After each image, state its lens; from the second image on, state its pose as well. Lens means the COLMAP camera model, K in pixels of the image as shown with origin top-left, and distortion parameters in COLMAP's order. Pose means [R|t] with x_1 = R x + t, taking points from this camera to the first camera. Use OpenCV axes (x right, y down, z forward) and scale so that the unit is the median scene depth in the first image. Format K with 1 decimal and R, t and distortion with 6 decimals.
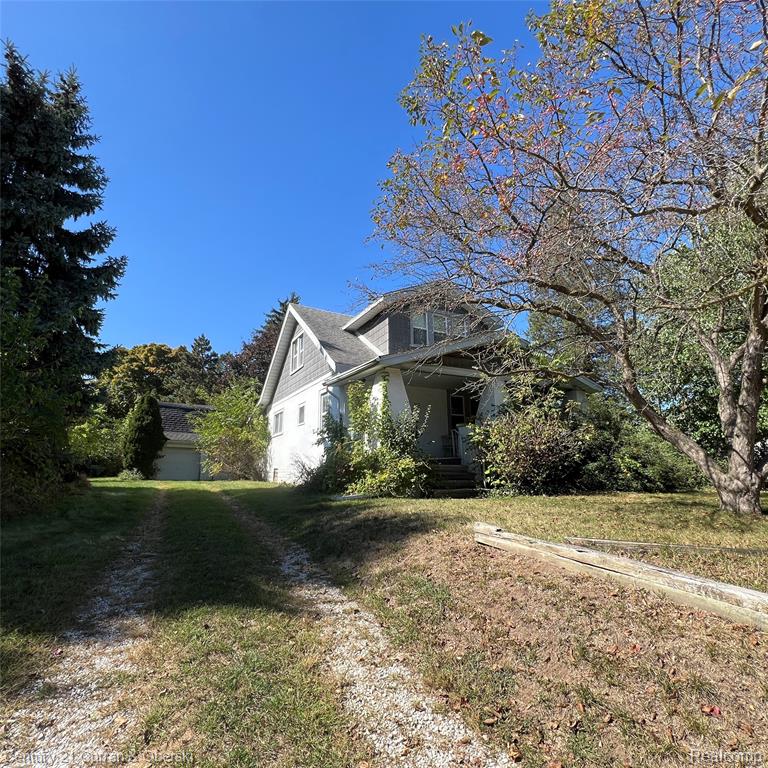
lens RADIAL K [[409.9, 0, 385.0], [0, 409.9, 384.3], [0, 0, 1]] dist [-0.002749, 0.000181]
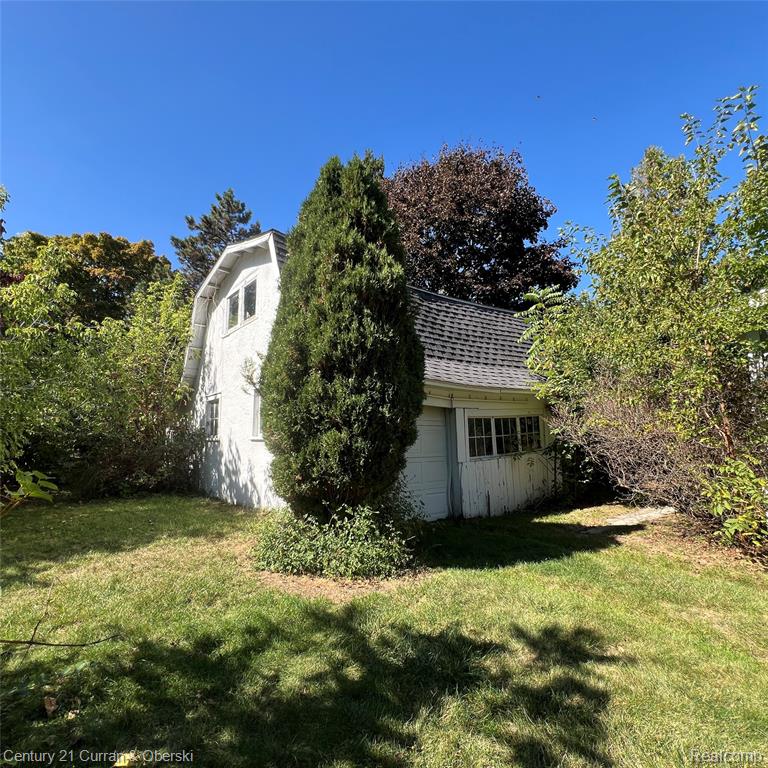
lens RADIAL K [[411.5, 0, 379.9], [0, 411.5, 384.2], [0, 0, 1]] dist [0.001104, -0.000306]
pose [[0.984583, 0.035353, 0.171309, -0.941331], [-0.049375, 0.995707, 0.078294, 0.198142], [-0.167805, -0.085545, 0.982101, 1.215930]]
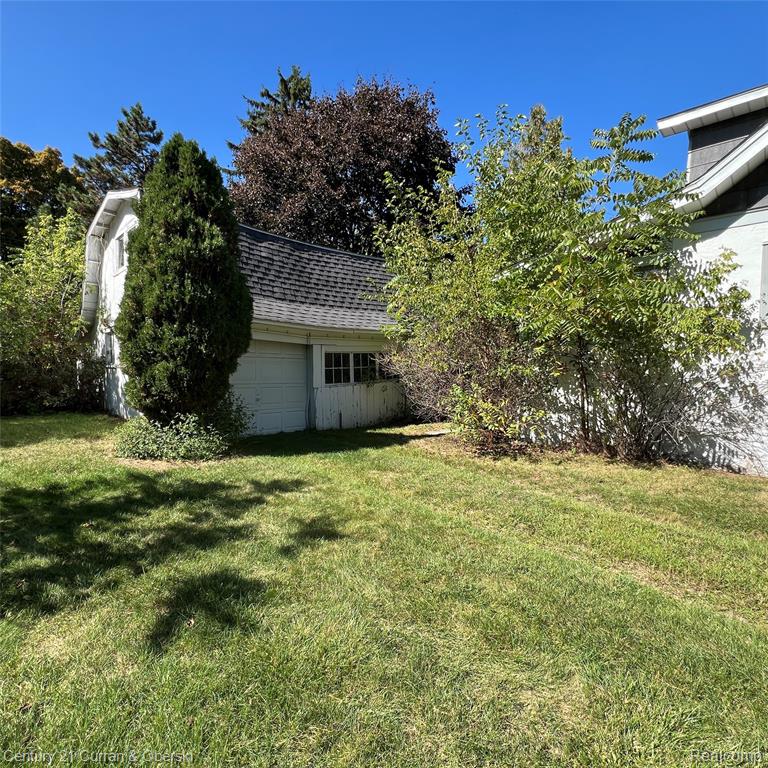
lens RADIAL K [[409.9, 0, 379.6], [0, 409.9, 384.3], [0, 0, 1]] dist [-0.002749, 0.000181]
pose [[0.958162, 0.017753, 0.285677, -0.840534], [-0.088539, 0.967507, 0.236836, 0.163717], [-0.272190, -0.252221, 0.928600, 1.071350]]
